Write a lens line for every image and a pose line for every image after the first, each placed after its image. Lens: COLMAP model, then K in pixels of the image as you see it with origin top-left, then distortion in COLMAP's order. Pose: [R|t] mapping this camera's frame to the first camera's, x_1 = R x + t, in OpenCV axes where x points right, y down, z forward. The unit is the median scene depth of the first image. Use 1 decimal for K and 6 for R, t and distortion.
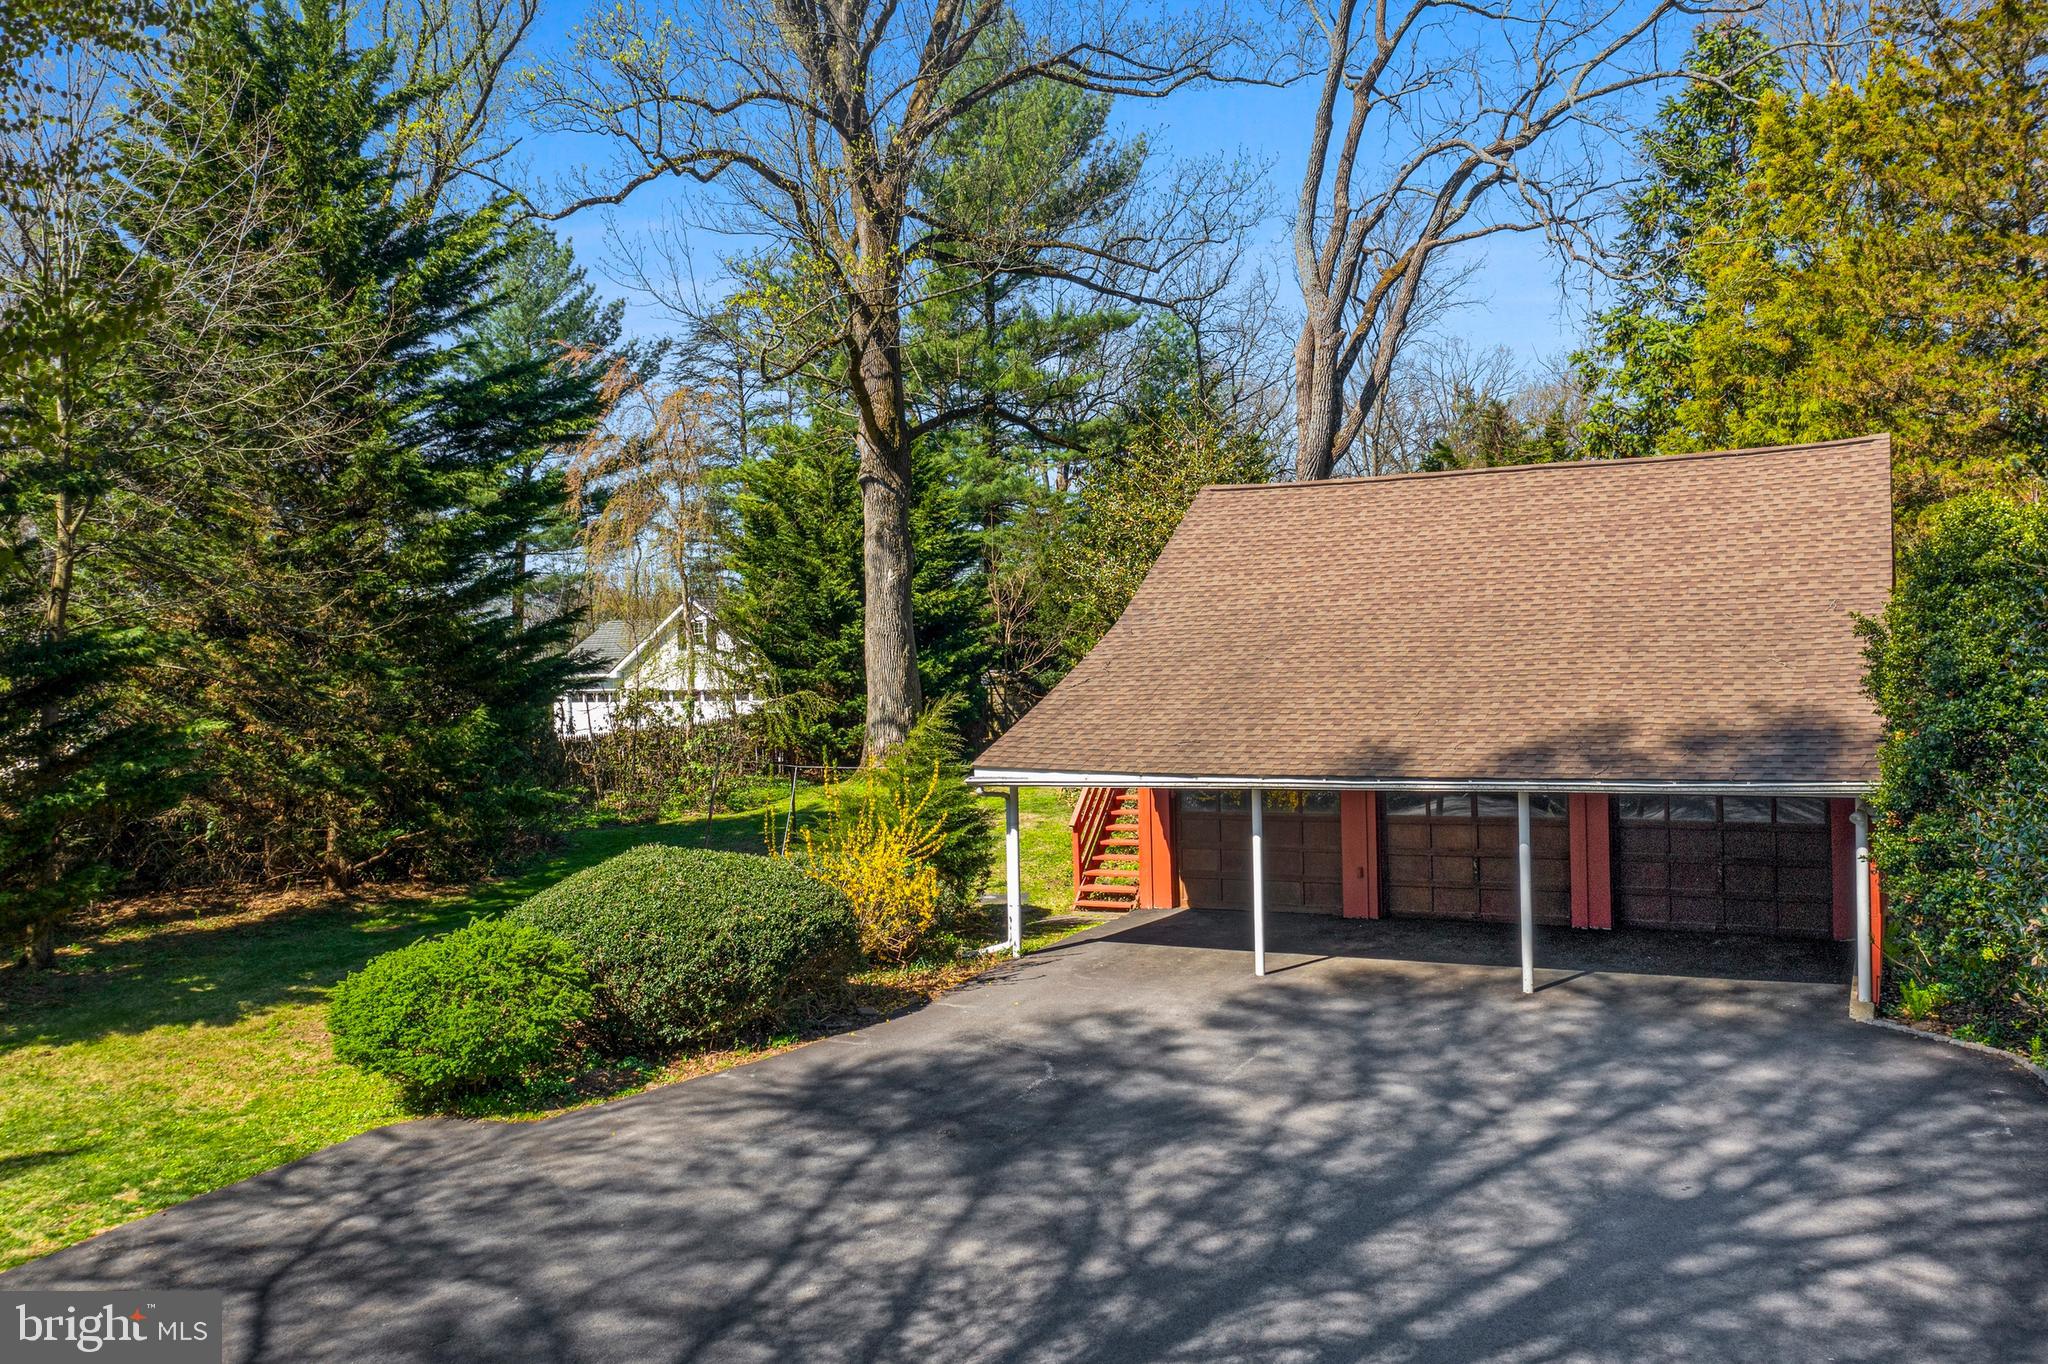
lens RADIAL K [[1650.1, 0, 1018.5], [0, 1650.1, 657.2], [0, 0, 1]] dist [-0.009061, 0.003369]
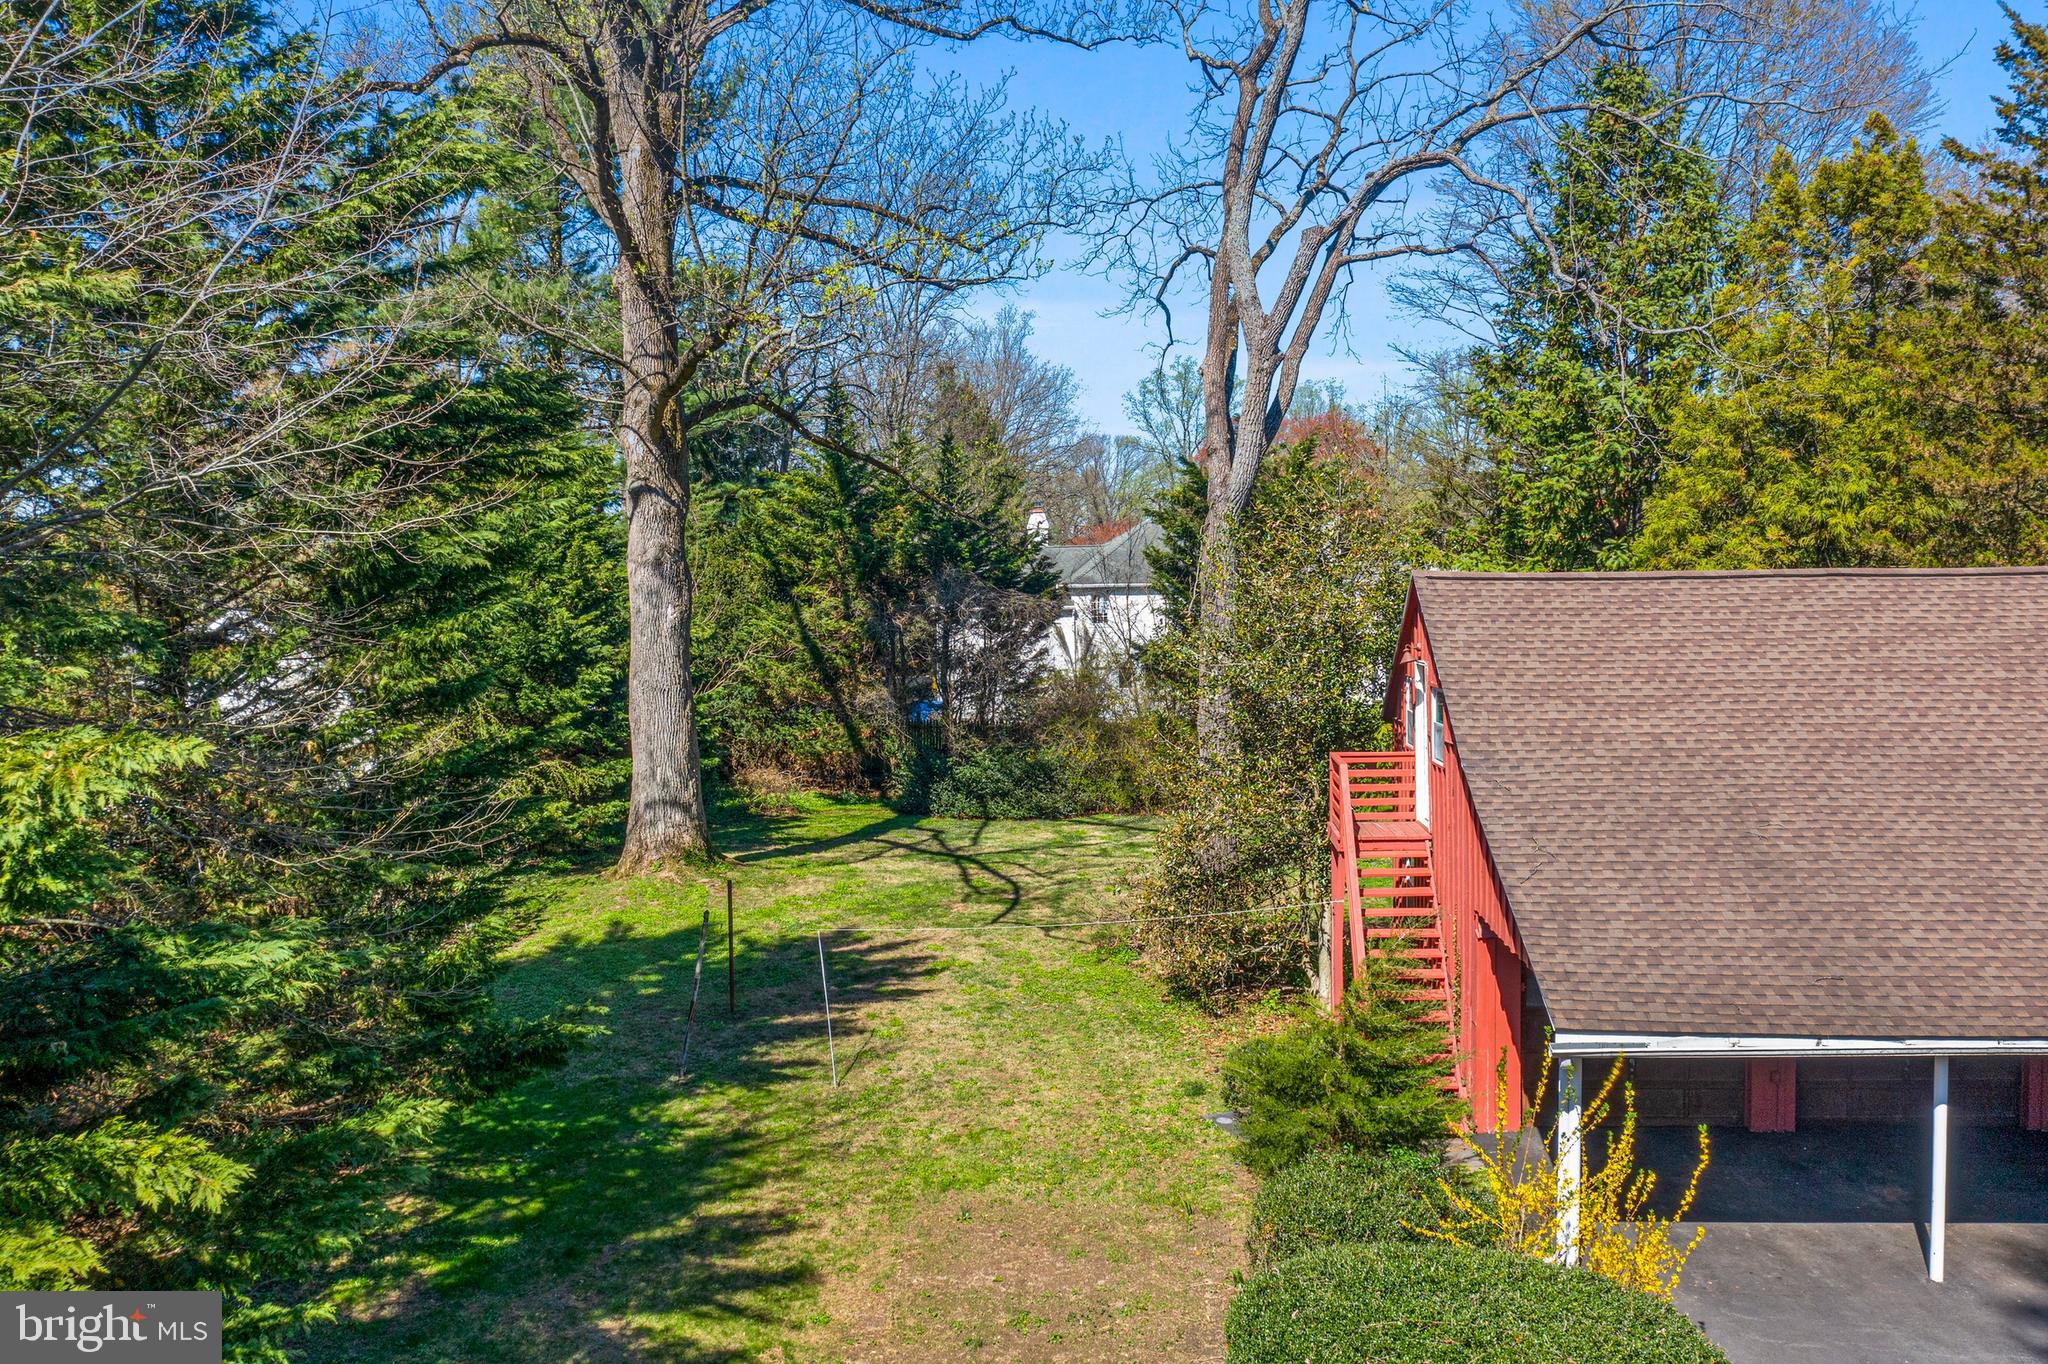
lens RADIAL K [[1650.1, 0, 1018.5], [0, 1650.1, 657.2], [0, 0, 1]] dist [-0.009061, 0.003369]
pose [[0.905279, -0.009723, 0.424706, -0.260206], [-0.005907, 0.999353, 0.035470, -0.057475], [-0.424776, -0.034619, 0.904636, 0.225329]]
